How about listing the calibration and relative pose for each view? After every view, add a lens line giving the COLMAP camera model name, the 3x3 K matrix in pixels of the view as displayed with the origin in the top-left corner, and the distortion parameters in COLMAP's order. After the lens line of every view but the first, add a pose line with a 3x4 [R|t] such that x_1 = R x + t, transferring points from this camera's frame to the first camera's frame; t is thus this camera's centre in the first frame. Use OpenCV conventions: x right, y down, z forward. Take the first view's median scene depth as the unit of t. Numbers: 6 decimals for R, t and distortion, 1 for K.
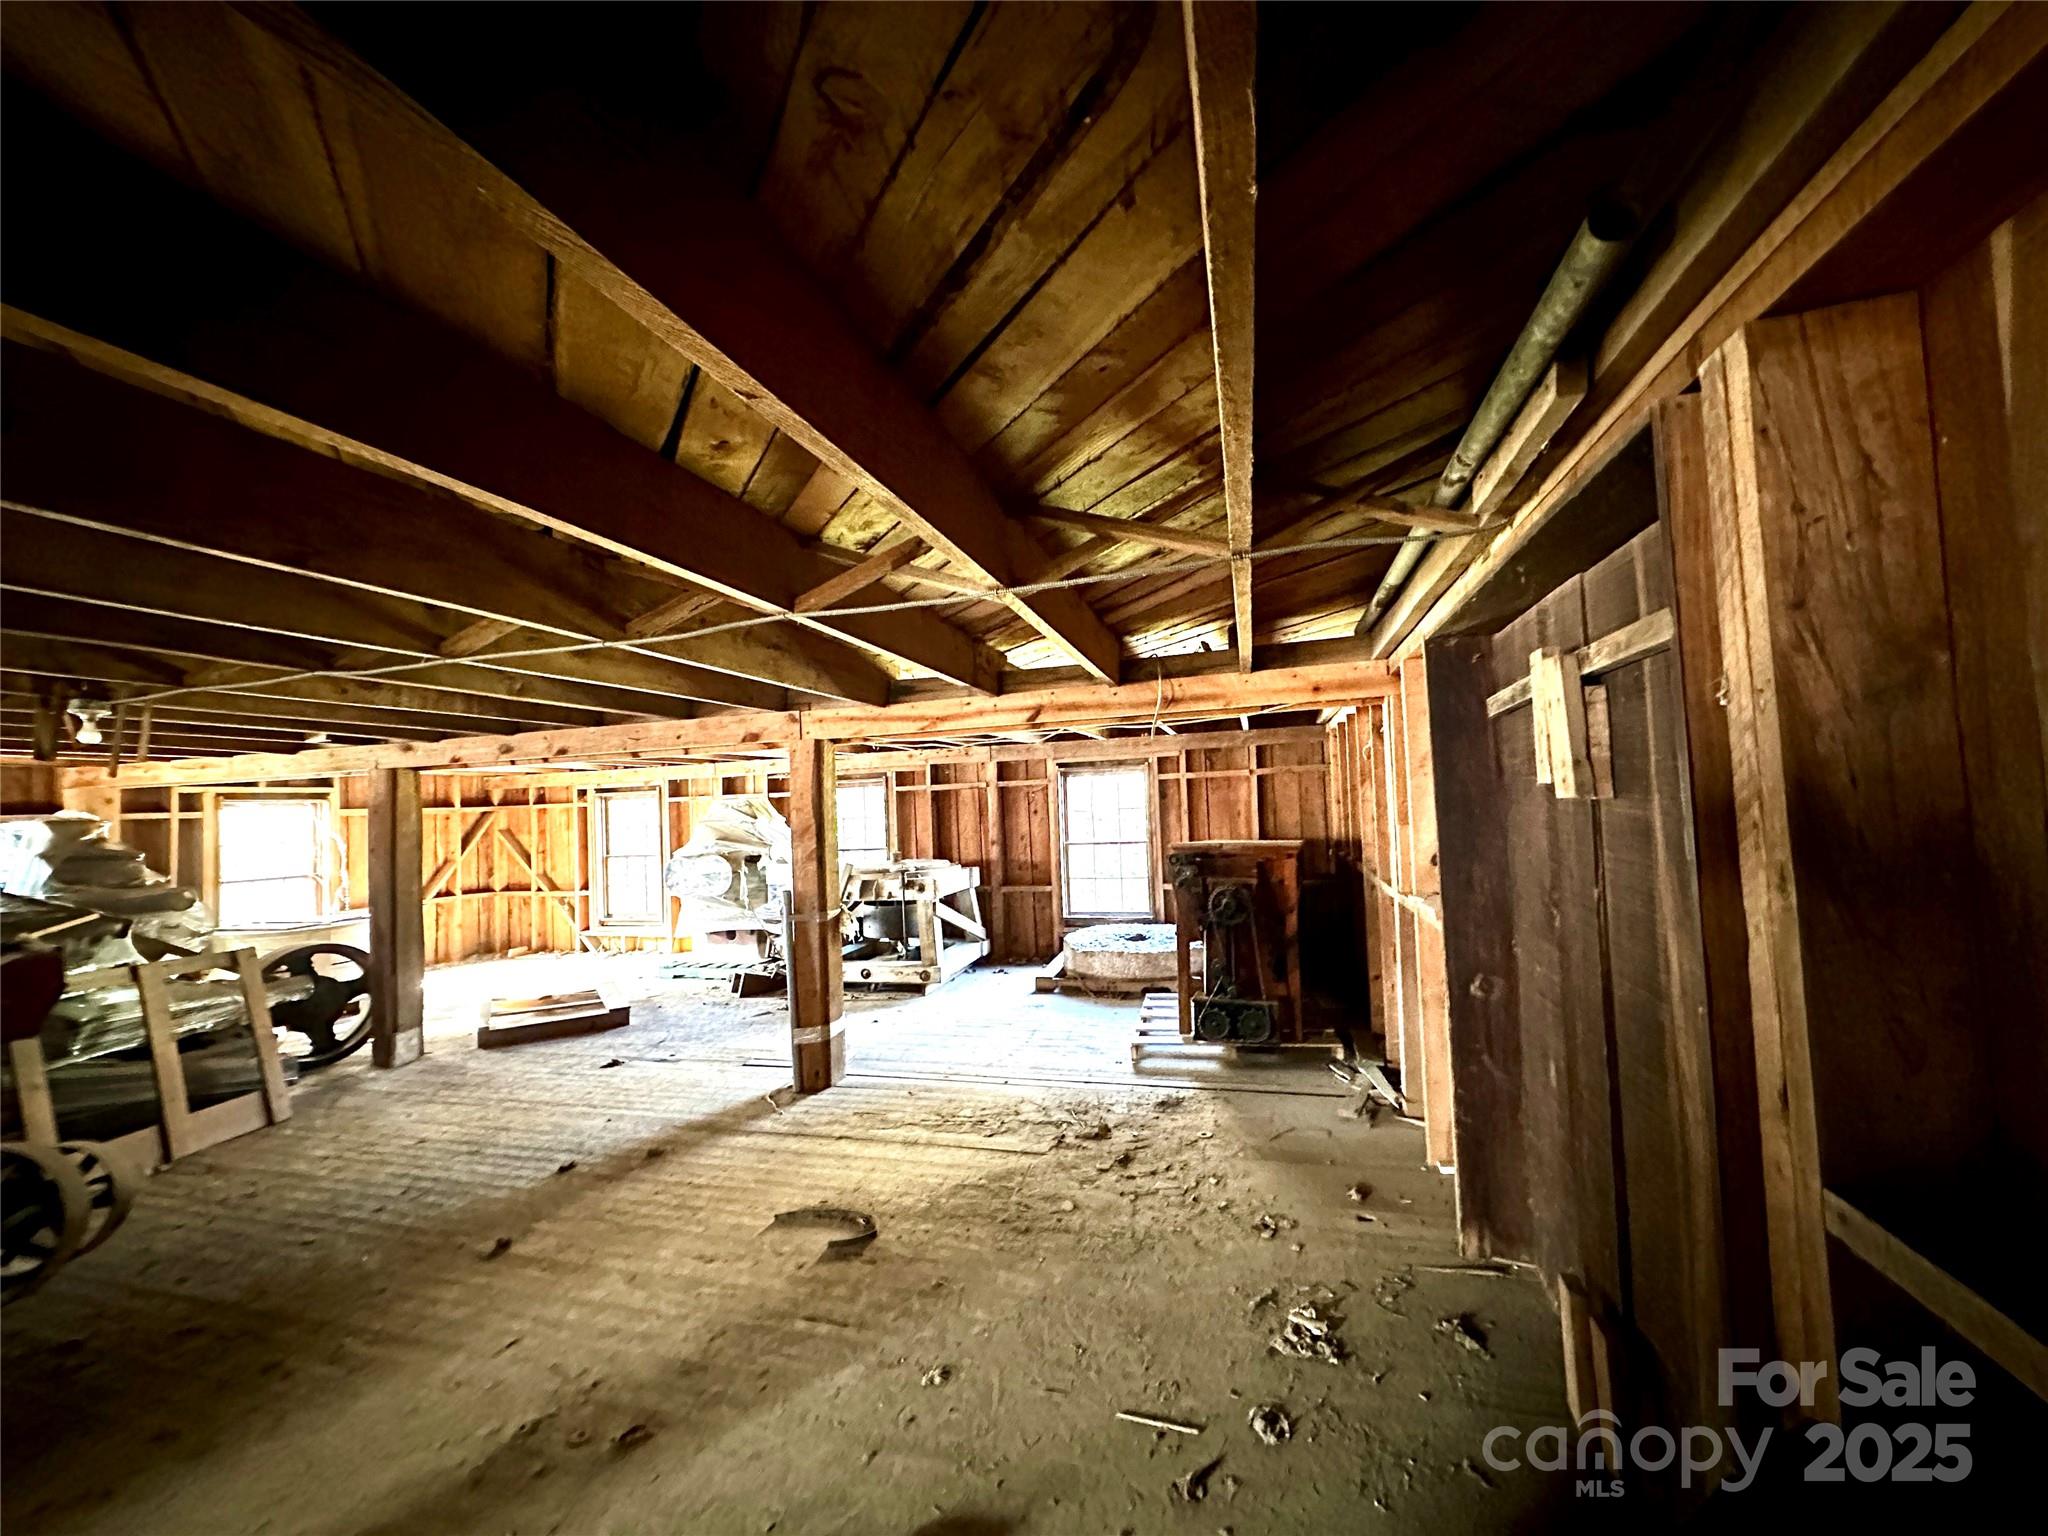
lens RADIAL K [[813.6, 0, 1022.7], [0, 813.6, 769.3], [0, 0, 1]] dist [-0.000436, 0.000098]
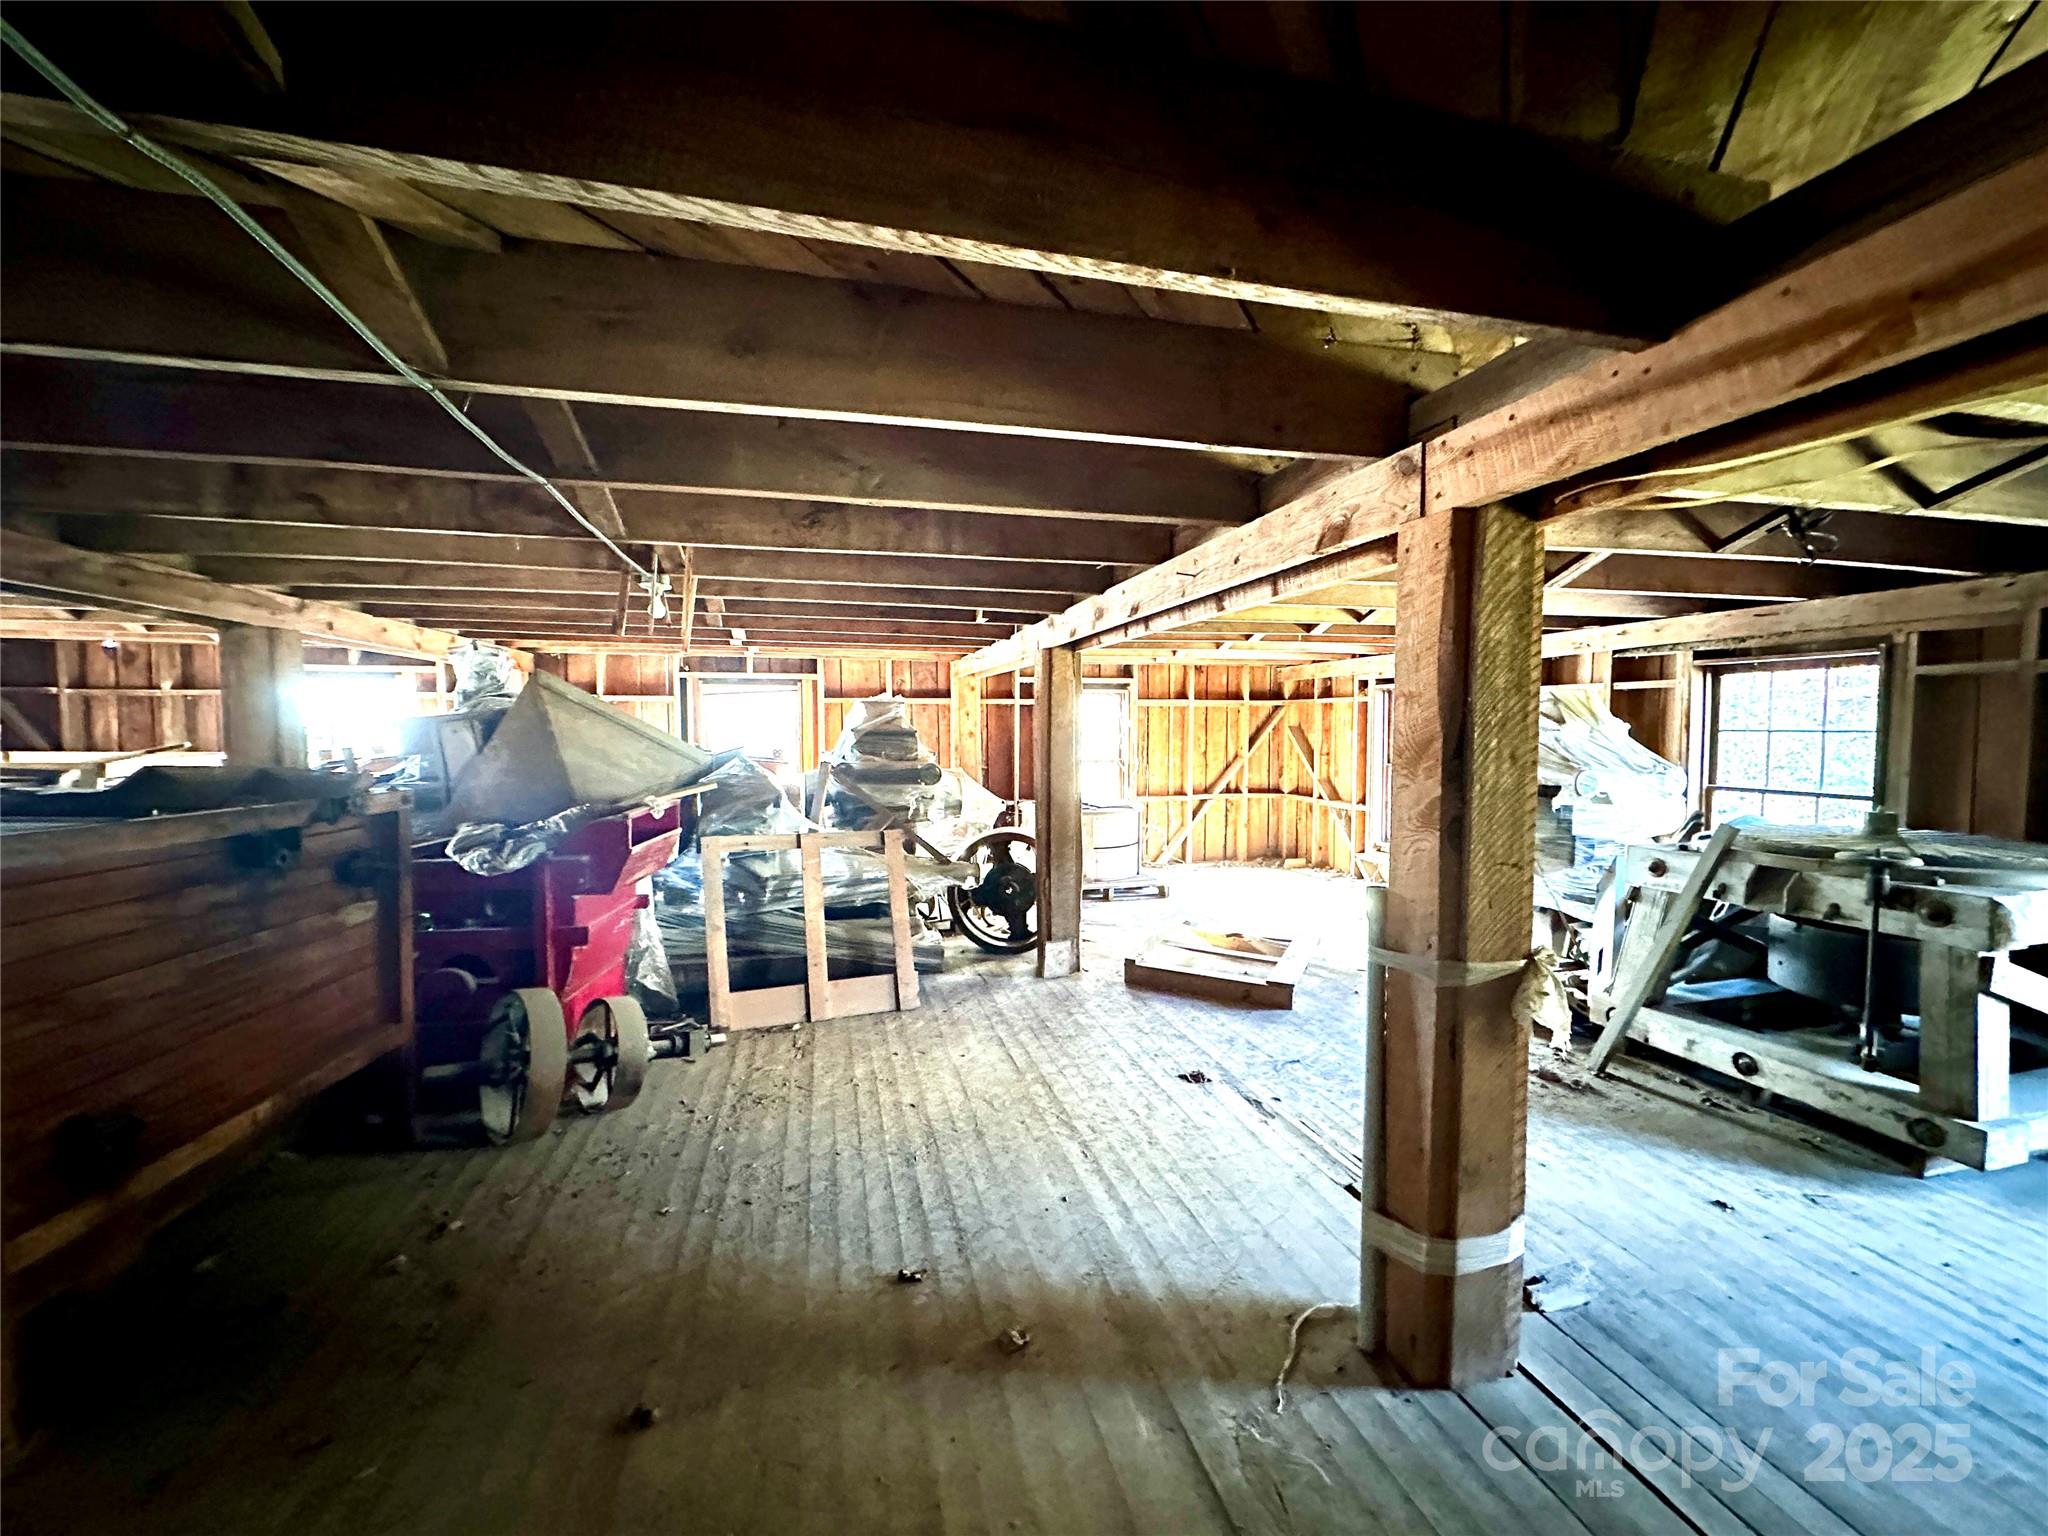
lens RADIAL K [[813.6, 0, 1022.7], [0, 813.6, 769.3], [0, 0, 1]] dist [-0.000436, 0.000098]
pose [[0.502068, 0.086097, -0.860532, -0.015738], [0.017636, 0.993806, 0.109721, 0.026808], [0.864648, -0.070264, 0.497440, 0.443474]]
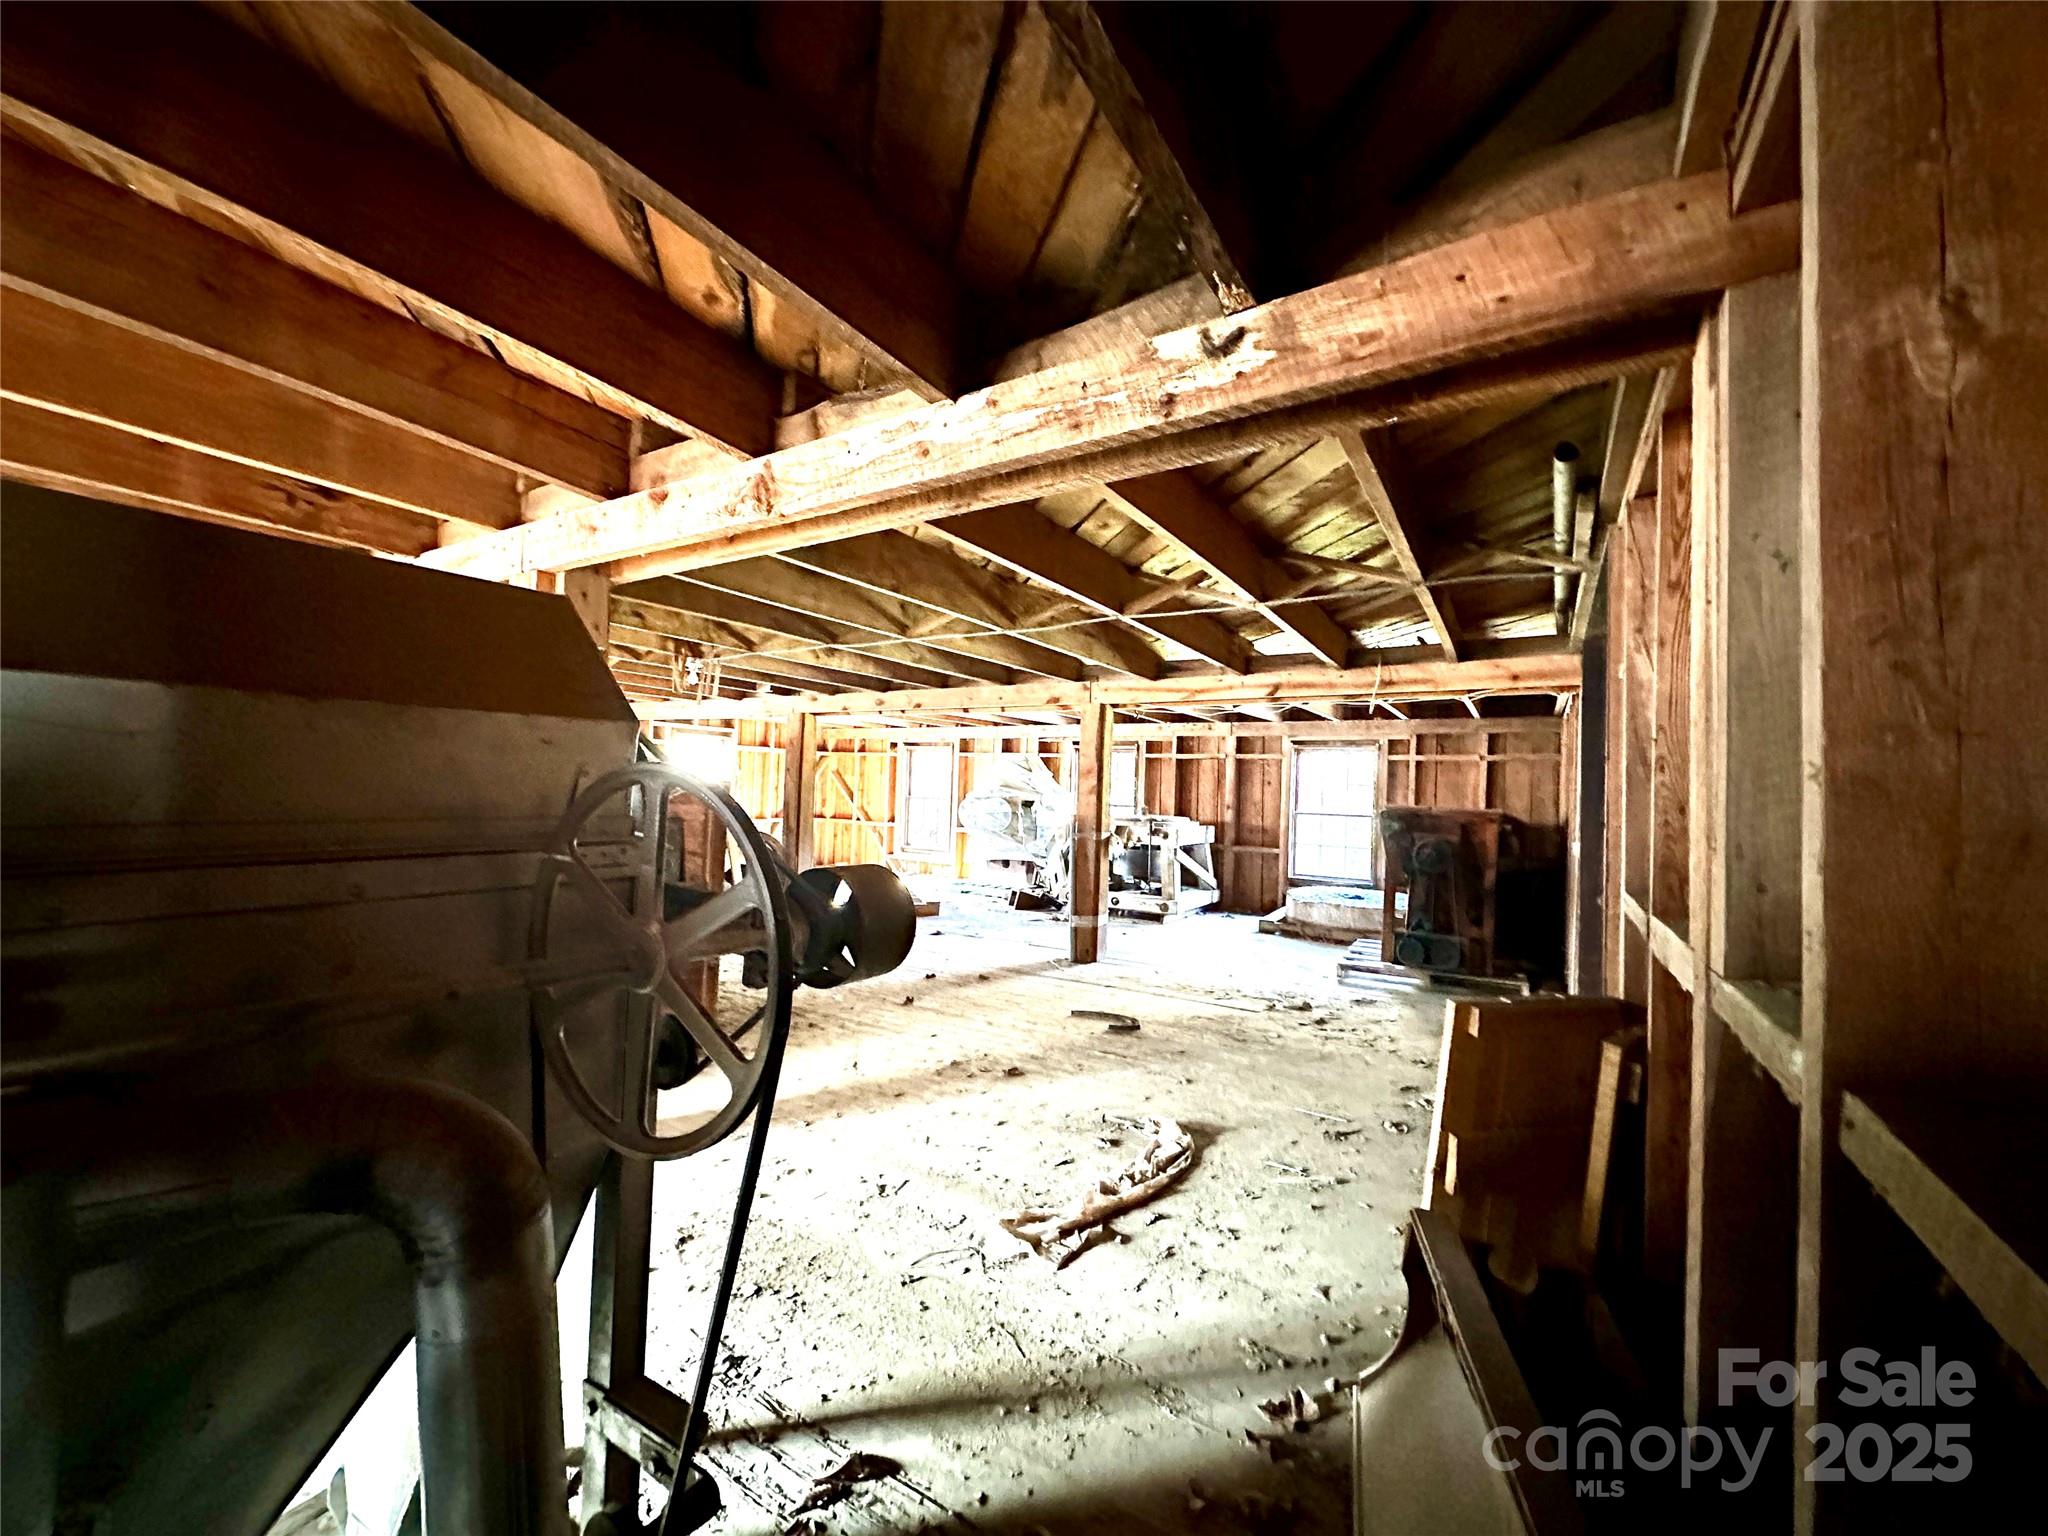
lens RADIAL K [[813.6, 0, 1022.7], [0, 813.6, 769.3], [0, 0, 1]] dist [-0.000436, 0.000098]
pose [[0.958883, 0.065586, -0.276120, -0.001393], [-0.060519, 0.997806, 0.026839, 0.030116], [0.277274, -0.009025, 0.960748, -0.224070]]
